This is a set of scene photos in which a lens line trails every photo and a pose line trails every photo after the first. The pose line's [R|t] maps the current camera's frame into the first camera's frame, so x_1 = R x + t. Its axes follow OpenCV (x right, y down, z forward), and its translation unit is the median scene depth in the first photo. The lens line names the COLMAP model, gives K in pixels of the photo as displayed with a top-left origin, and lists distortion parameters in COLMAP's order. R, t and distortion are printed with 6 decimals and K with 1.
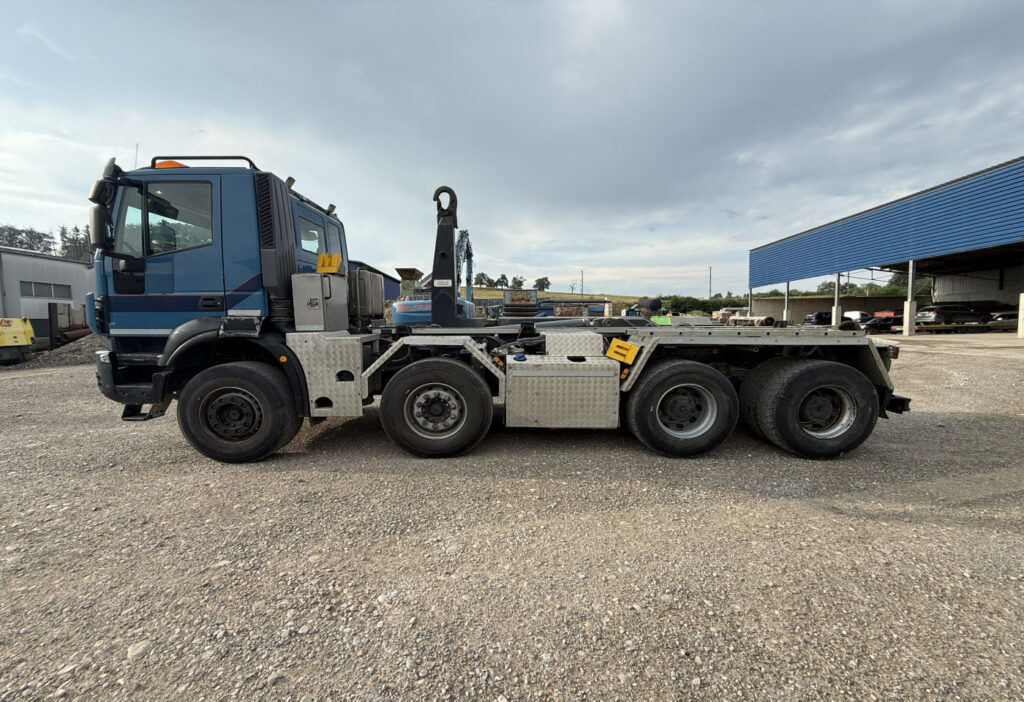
lens RADIAL K [[412.3, 0, 514.0], [0, 412.3, 347.8], [0, 0, 1]] dist [-0.003044, 0.000043]
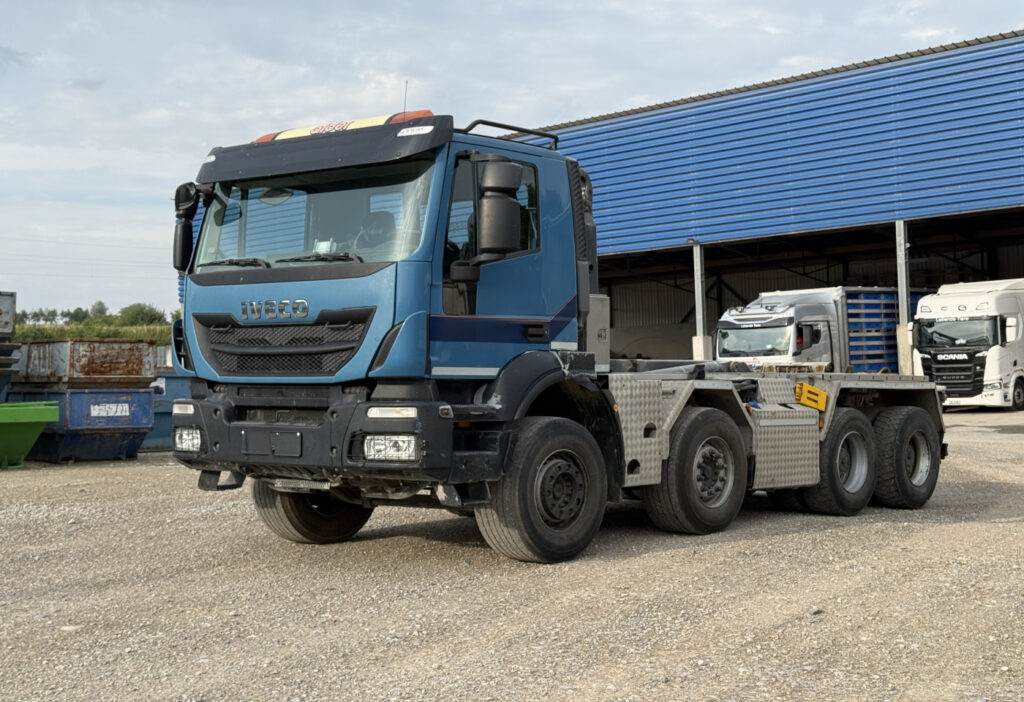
lens RADIAL K [[1422.7, 0, 512.0], [0, 1422.7, 345.5], [0, 0, 1]] dist [0.111740, 0.000000]
pose [[0.652312, 0.019133, 0.757709, -2.539352], [0.054224, 0.995942, -0.071831, 0.085230], [-0.756009, 0.087942, 0.648627, -0.528729]]
